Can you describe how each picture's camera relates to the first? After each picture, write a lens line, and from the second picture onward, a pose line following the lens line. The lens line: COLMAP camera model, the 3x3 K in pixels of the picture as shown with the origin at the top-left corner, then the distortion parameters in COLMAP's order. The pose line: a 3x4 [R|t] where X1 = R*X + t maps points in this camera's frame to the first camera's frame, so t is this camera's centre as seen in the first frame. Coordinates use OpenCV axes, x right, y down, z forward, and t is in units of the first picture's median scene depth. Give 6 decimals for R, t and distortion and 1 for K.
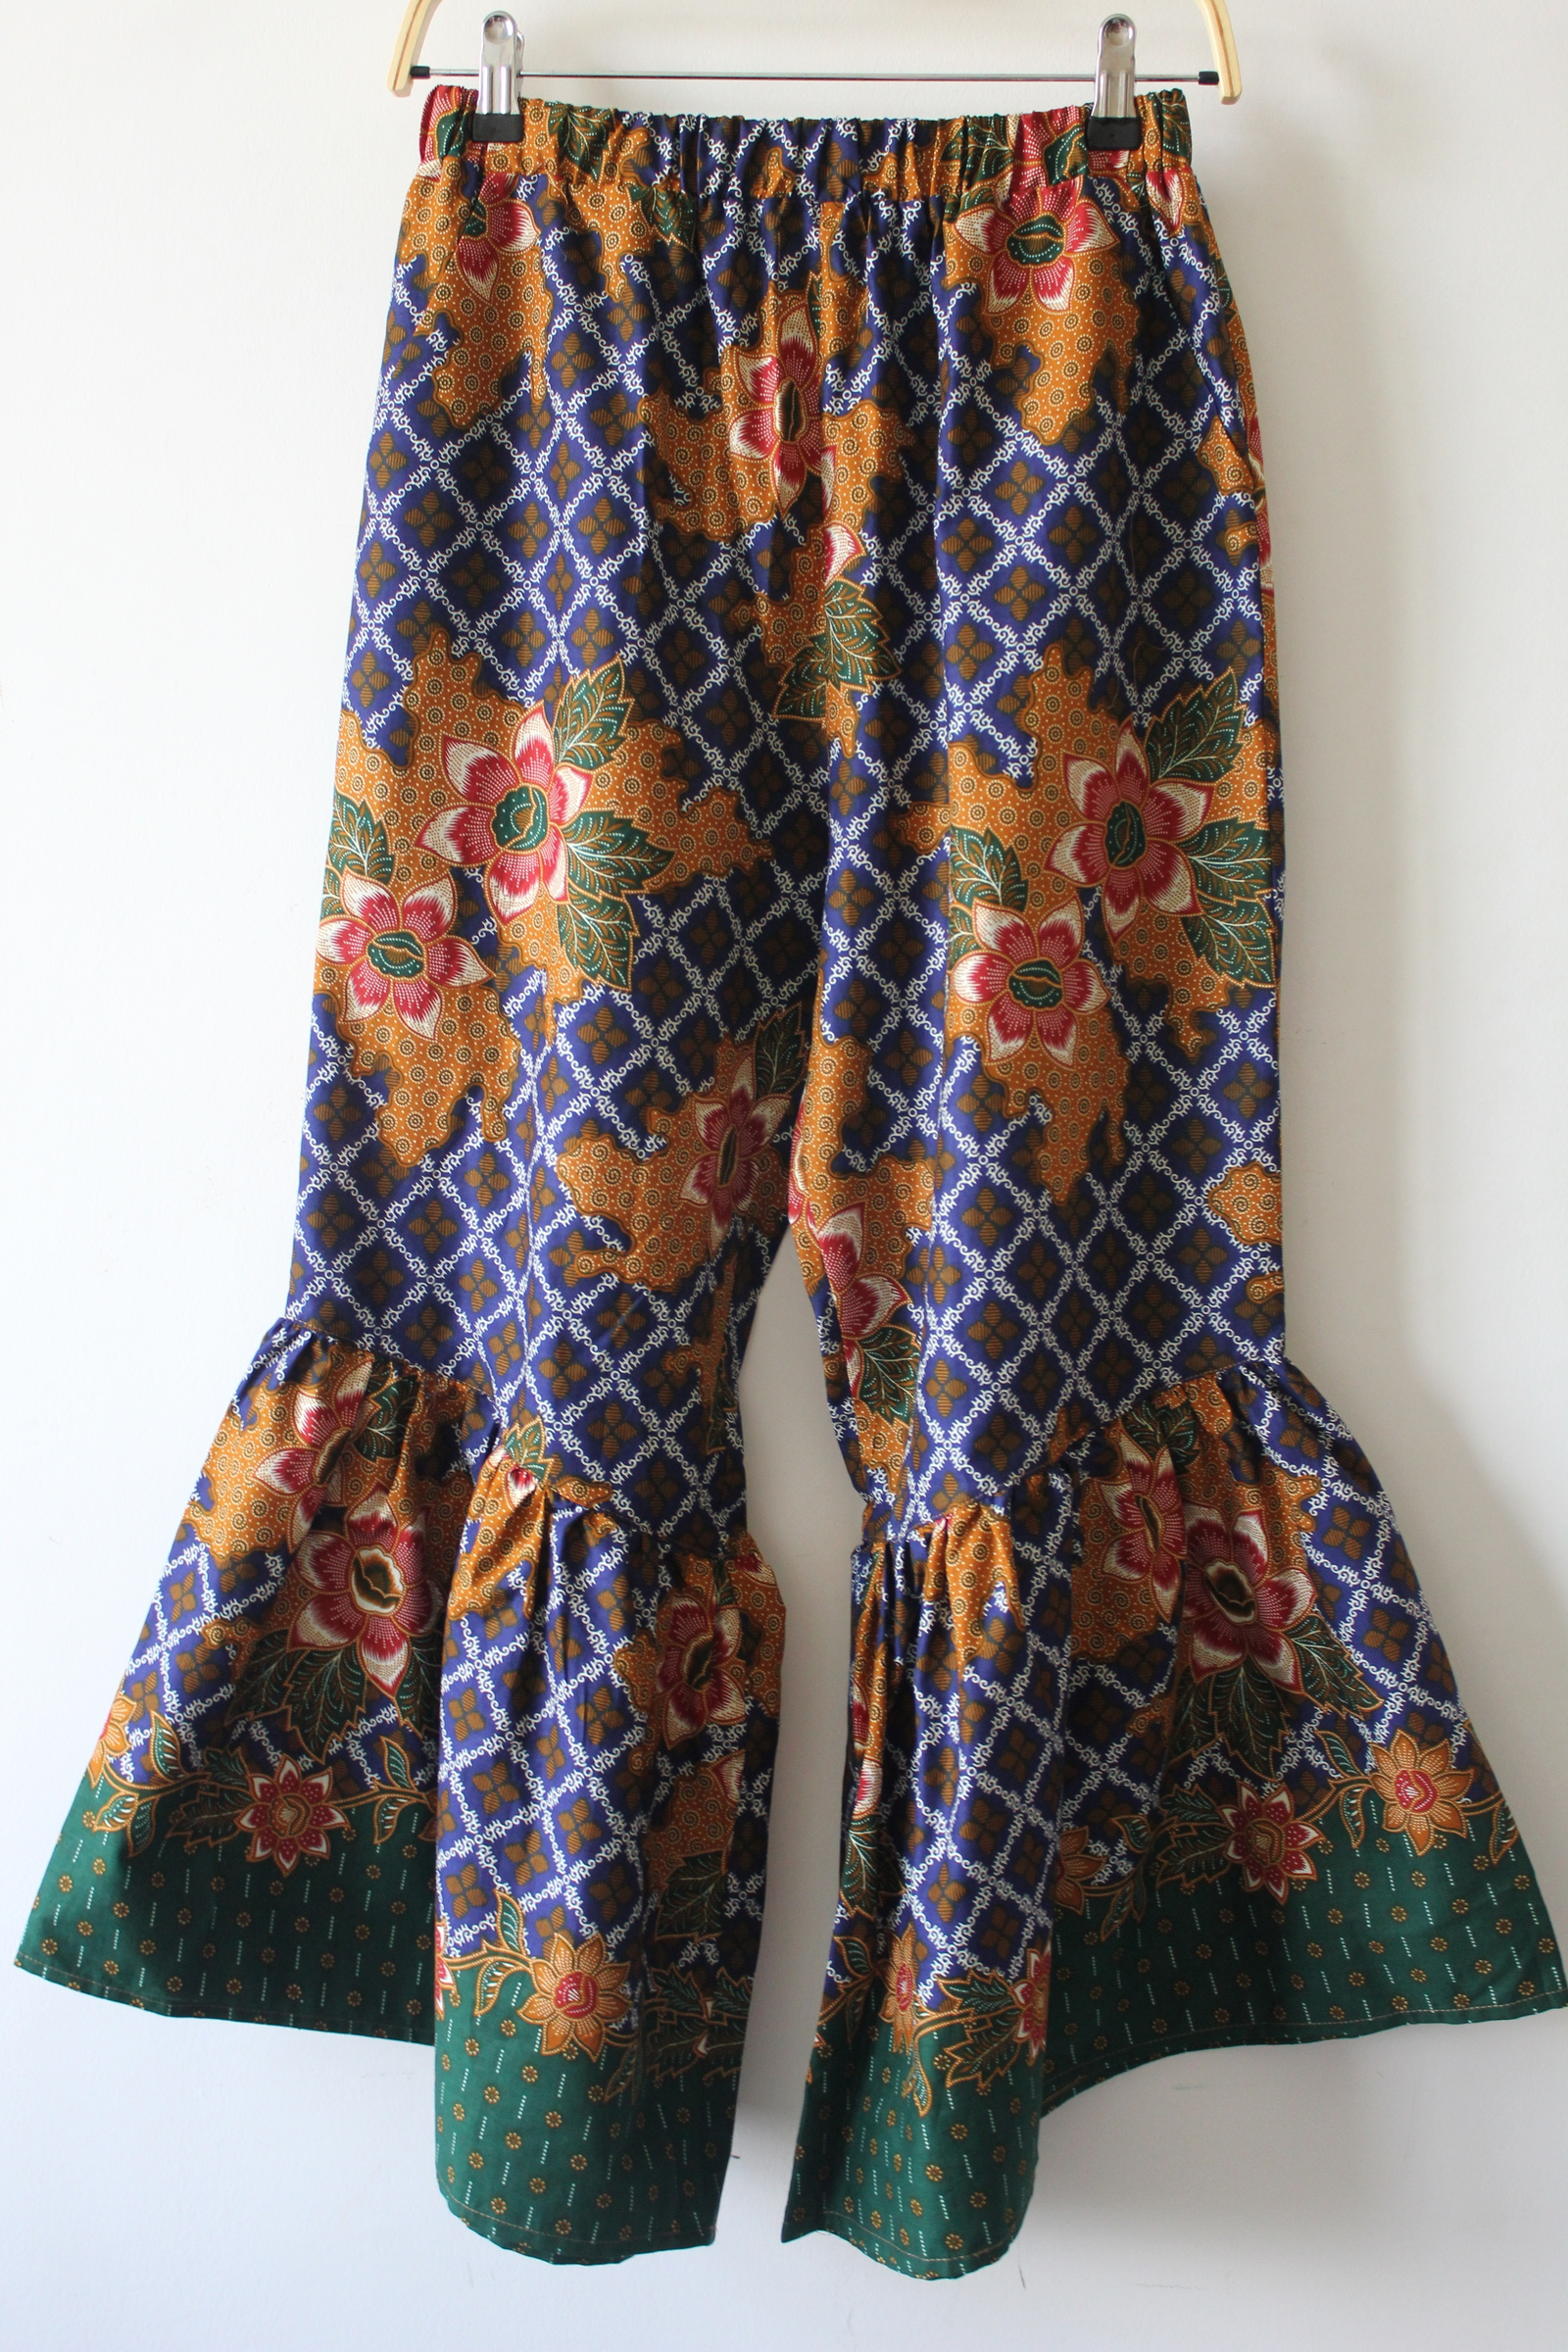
lens RADIAL K [[2593.6, 0, 832.0], [0, 2593.6, 1146.7], [0, 0, 1]] dist [-0.101343, 0.000000]
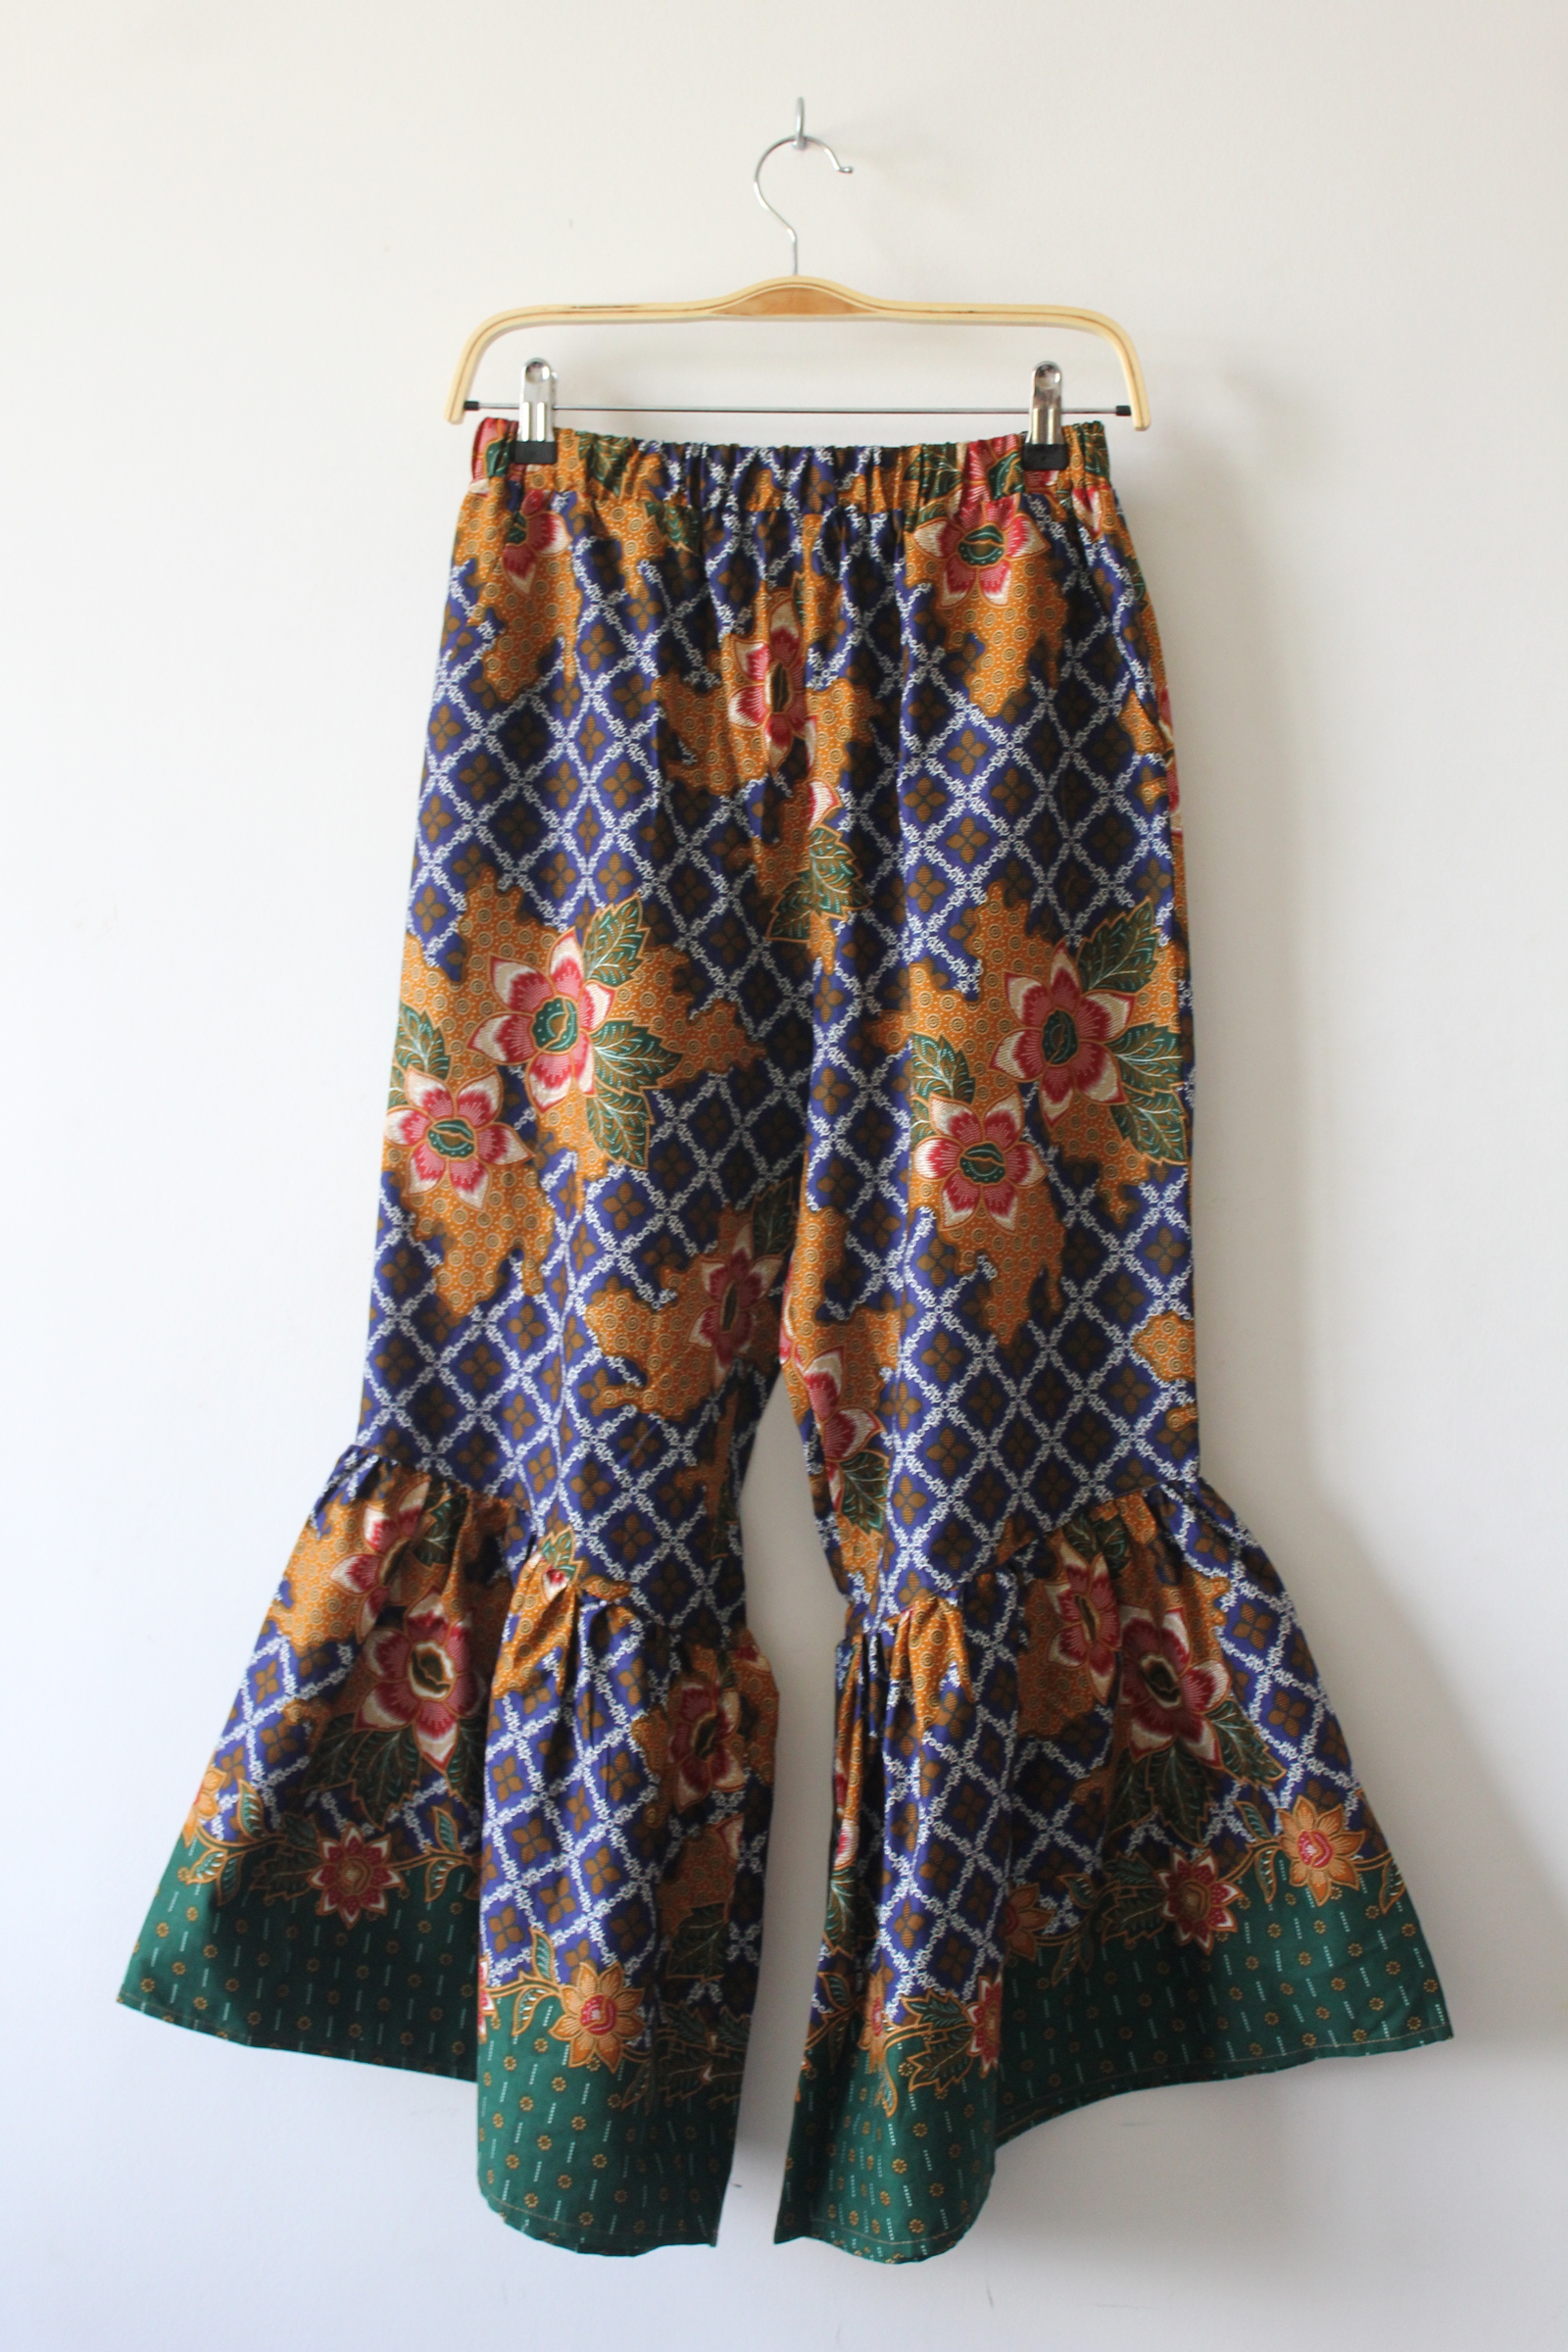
lens RADIAL K [[2822.6, 0, 791.6], [0, 2822.6, 1180.4], [0, 0, 1]] dist [-0.069217, 0.000000]
pose [[0.999470, -0.002329, -0.032462, 0.031579], [0.000829, 0.998935, -0.046129, 0.005462], [0.032535, 0.046077, 0.998408, -0.302086]]
